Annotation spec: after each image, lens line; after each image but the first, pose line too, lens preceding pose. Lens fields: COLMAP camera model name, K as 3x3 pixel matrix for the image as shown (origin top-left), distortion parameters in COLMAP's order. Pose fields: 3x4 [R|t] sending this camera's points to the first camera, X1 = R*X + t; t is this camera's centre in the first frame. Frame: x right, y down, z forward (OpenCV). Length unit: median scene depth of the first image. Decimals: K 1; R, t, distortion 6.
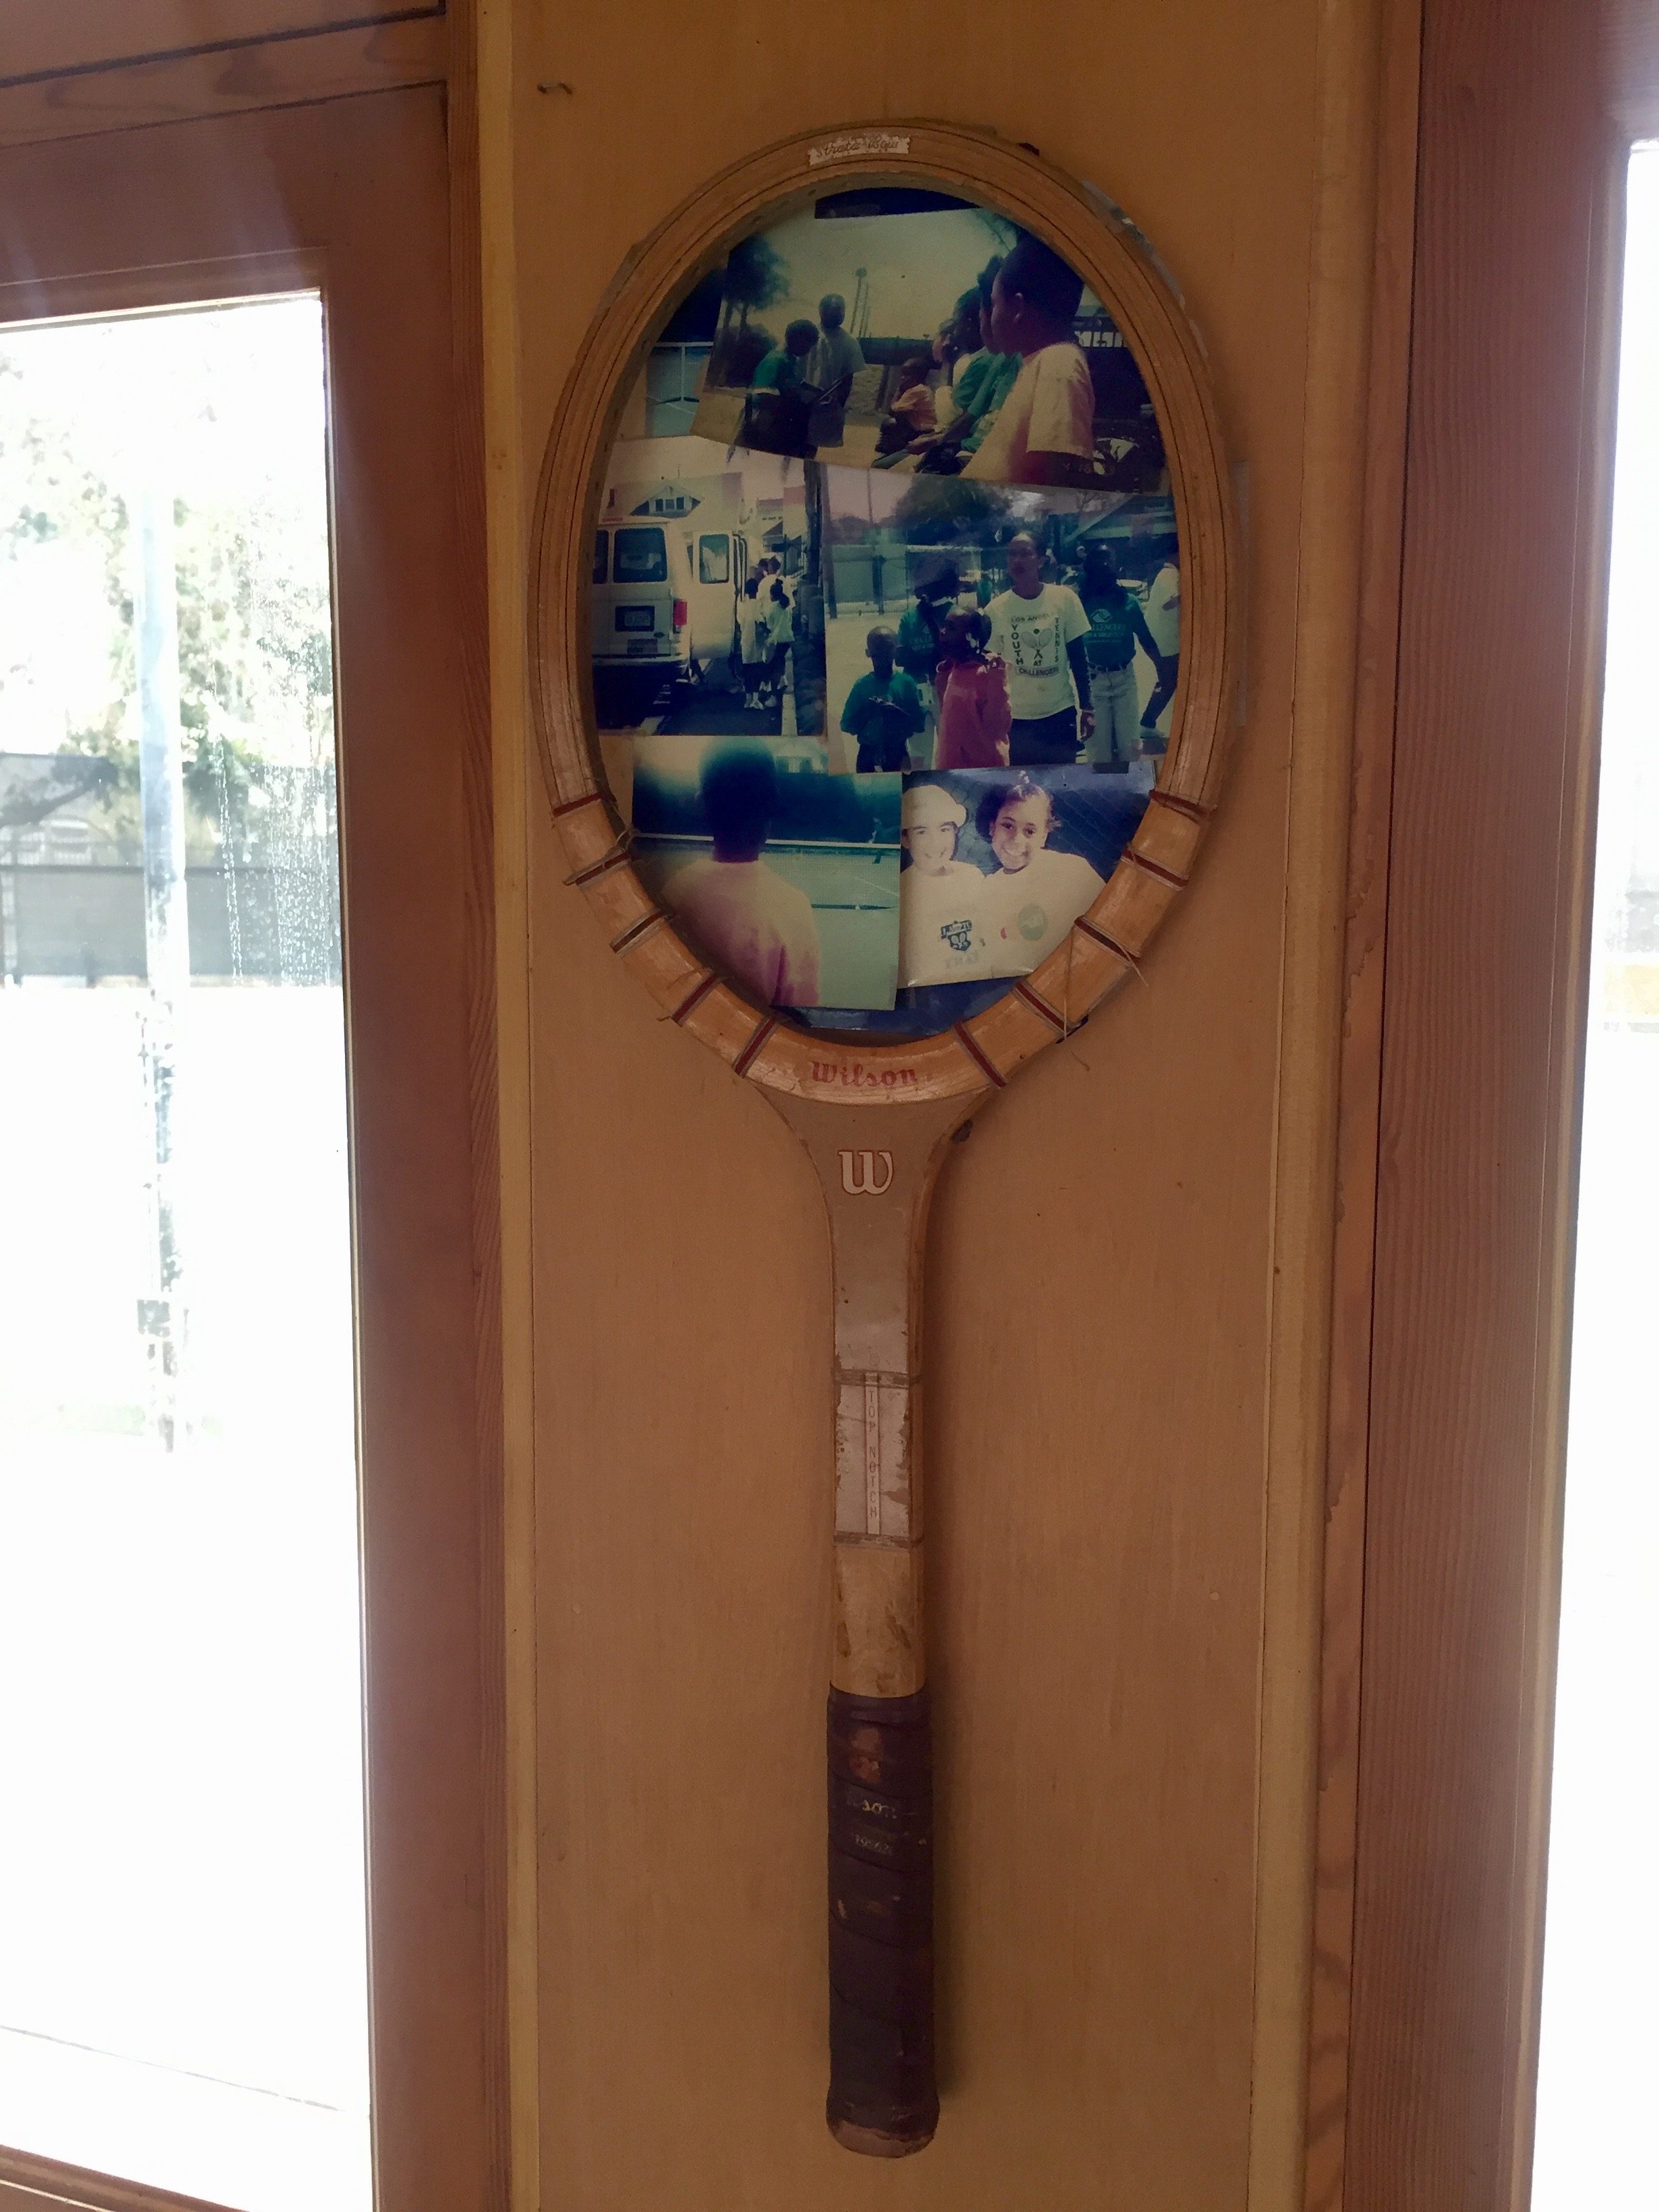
lens RADIAL K [[2001.3, 0, 827.3], [0, 2001.3, 1112.2], [0, 0, 1]] dist [0.063117, -0.040691]
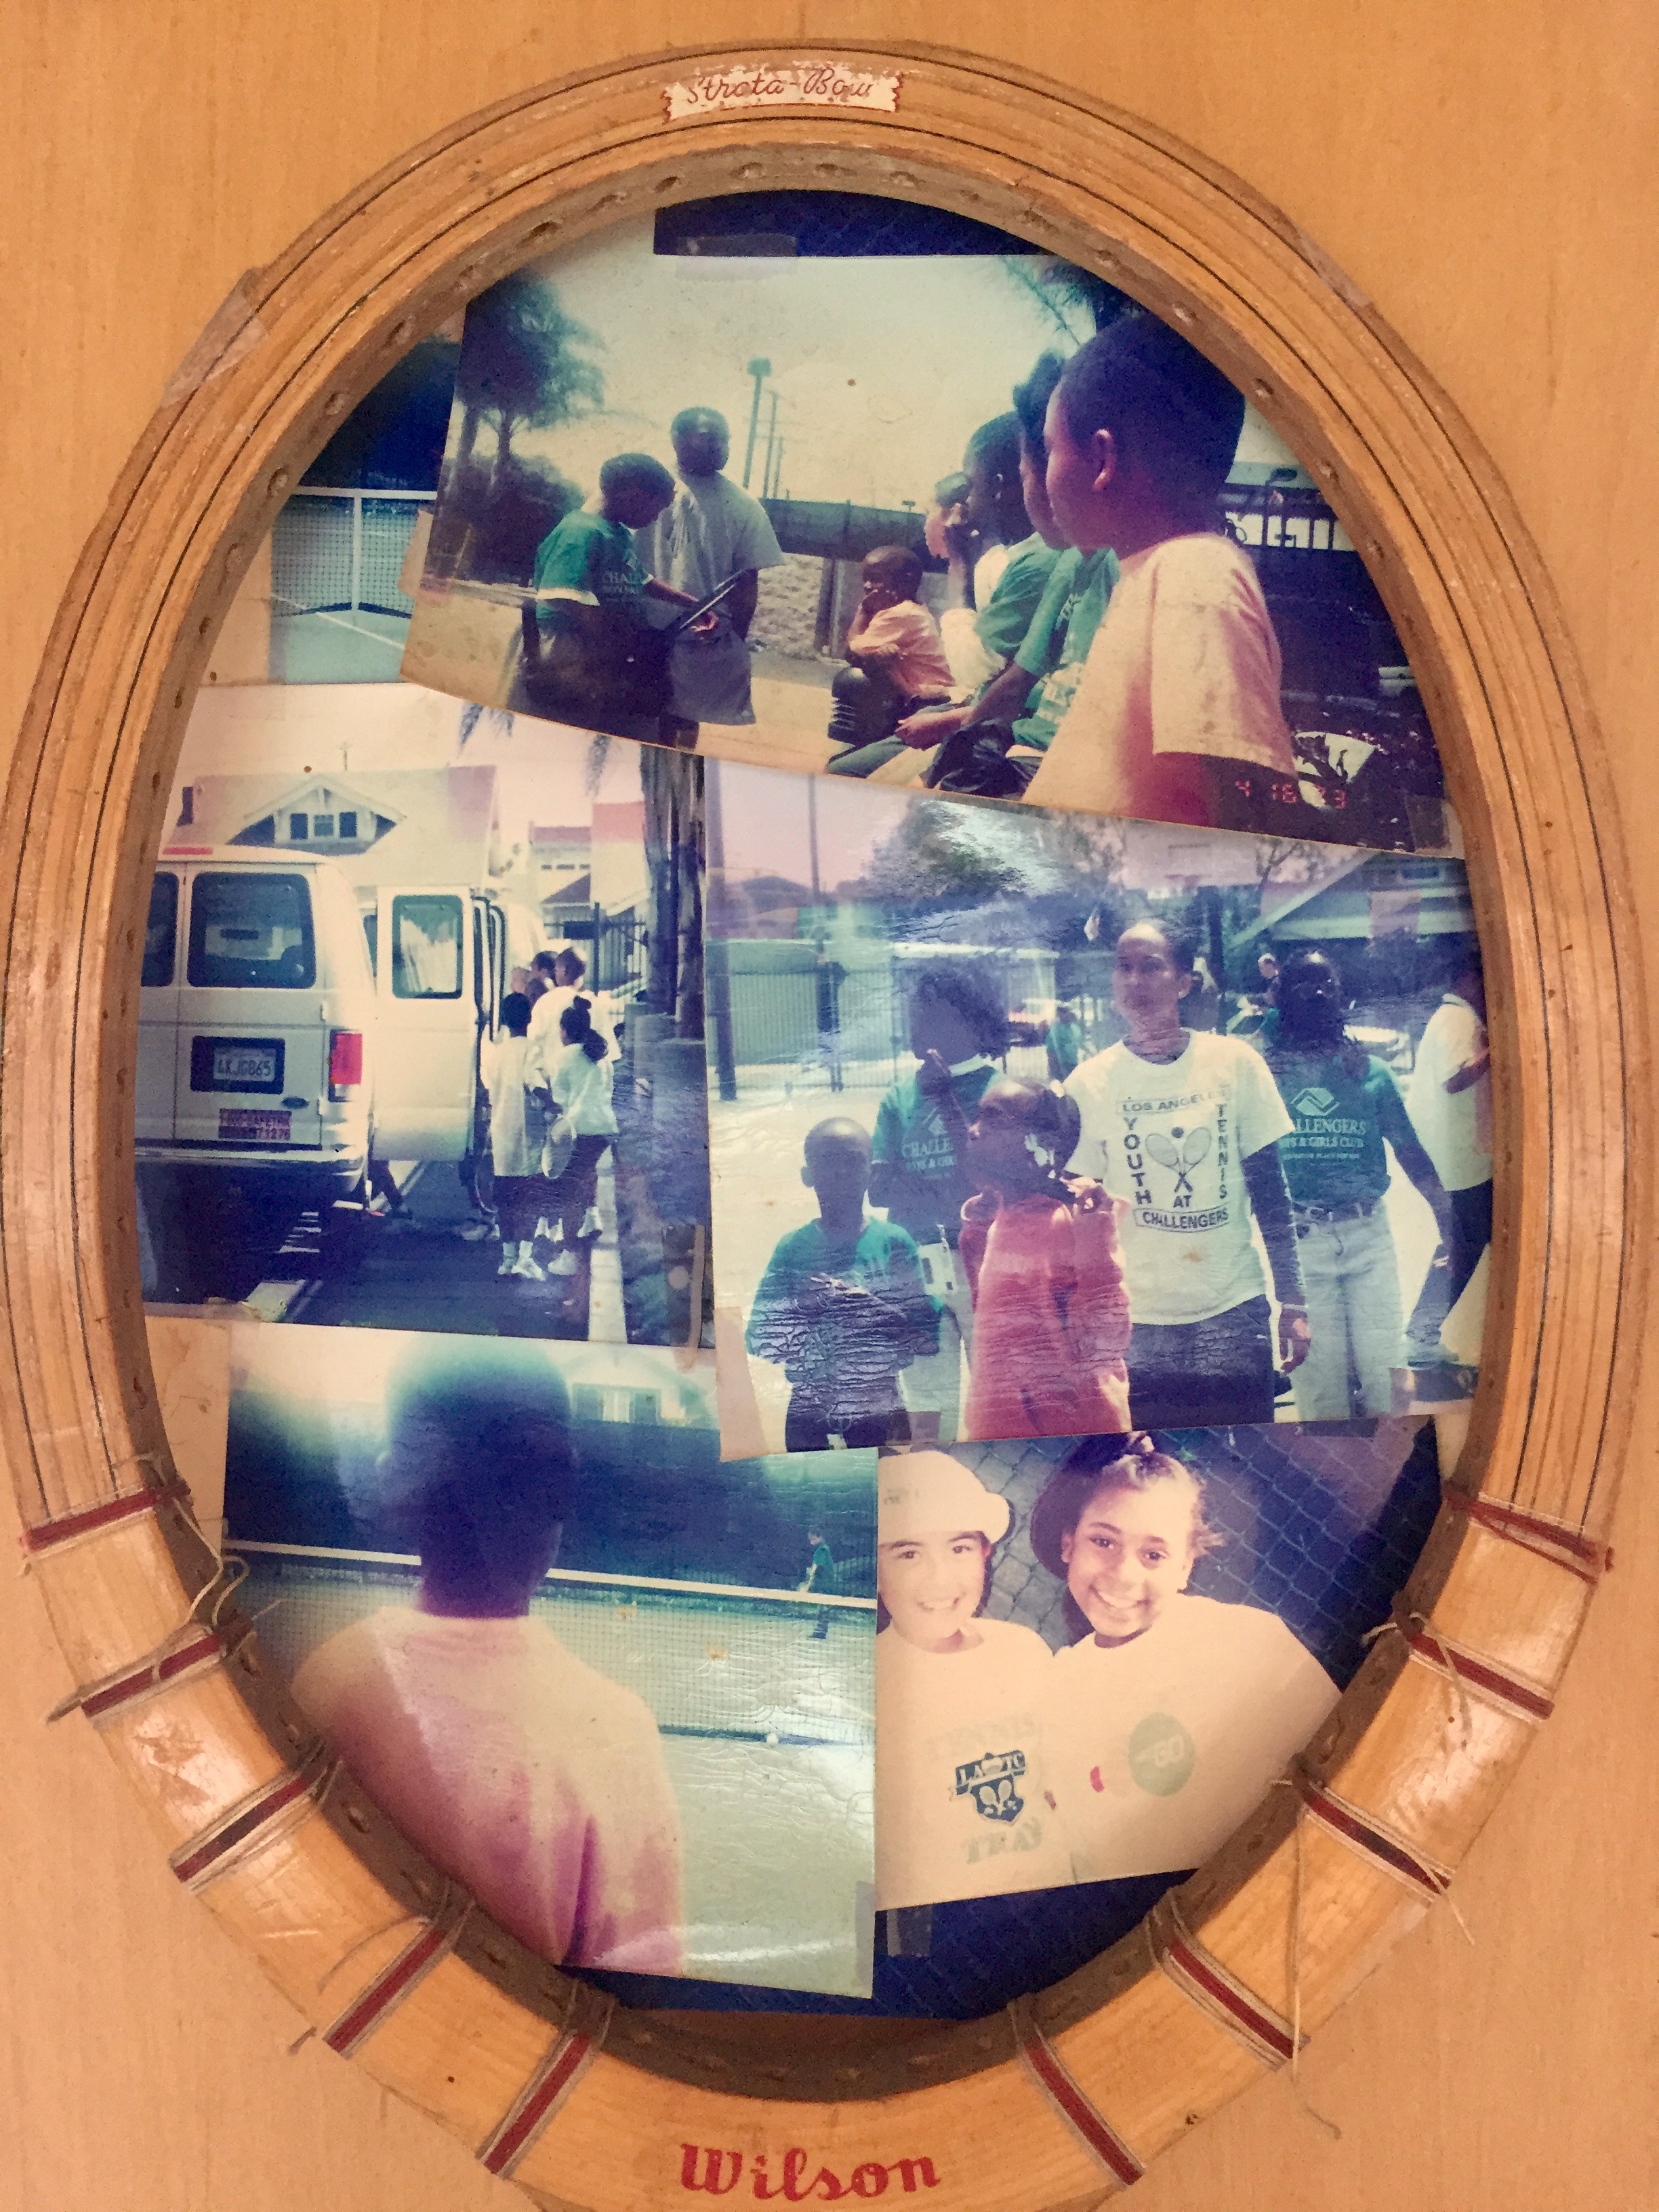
lens RADIAL K [[2001.3, 0, 840.6], [0, 2001.3, 1096.6], [0, 0, 1]] dist [0.063117, -0.040691]
pose [[0.971947, -0.000032, 0.235200, -0.074874], [0.031195, 0.991183, -0.128774, -0.187378], [-0.233122, 0.132499, 0.963378, 0.567783]]
